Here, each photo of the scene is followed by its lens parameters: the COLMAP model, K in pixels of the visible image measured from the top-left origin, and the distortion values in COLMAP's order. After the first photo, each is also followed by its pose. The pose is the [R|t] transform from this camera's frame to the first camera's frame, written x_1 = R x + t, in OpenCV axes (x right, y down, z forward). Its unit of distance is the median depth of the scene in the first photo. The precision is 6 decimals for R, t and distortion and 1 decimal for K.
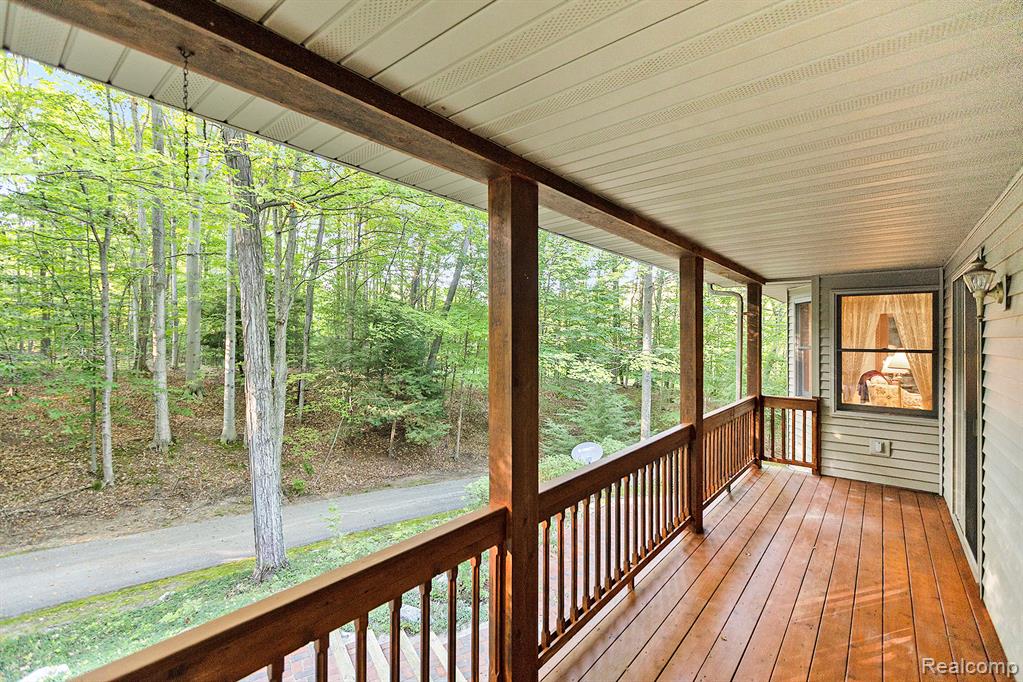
lens RADIAL K [[460.1, 0, 510.9], [0, 460.1, 336.9], [0, 0, 1]] dist [0.001397, -0.000873]
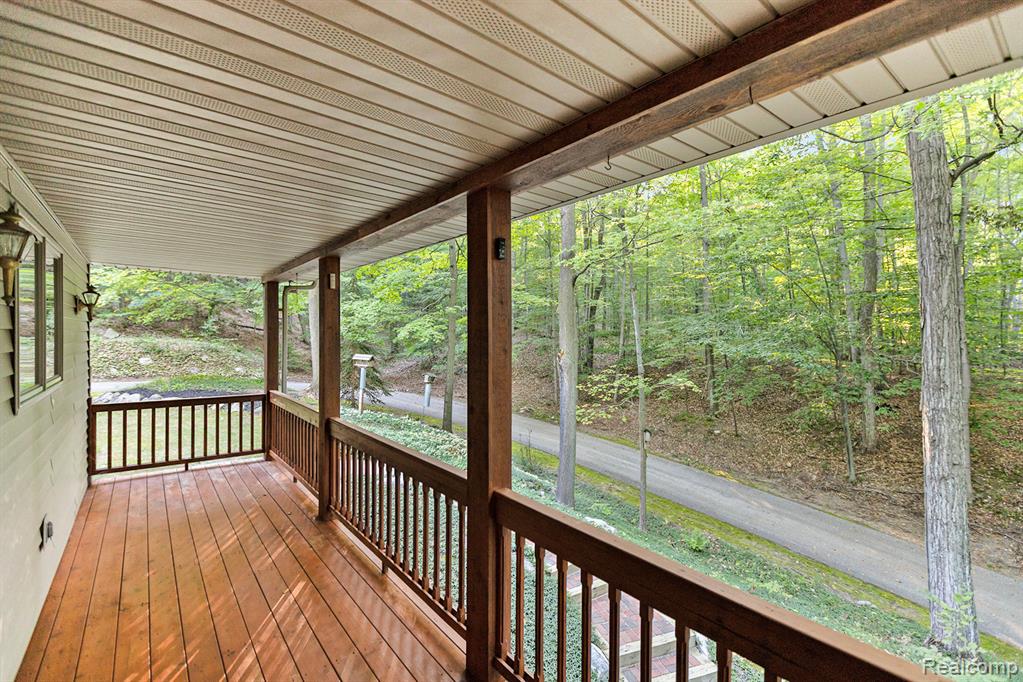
lens RADIAL K [[460.1, 0, 514.7], [0, 460.1, 343.9], [0, 0, 1]] dist [0.001397, -0.000873]
pose [[-0.220945, 0.001188, -0.975286, 0.299775], [-0.006727, 0.999974, 0.002742, 0.004658], [0.975263, 0.007167, -0.220931, 0.372928]]
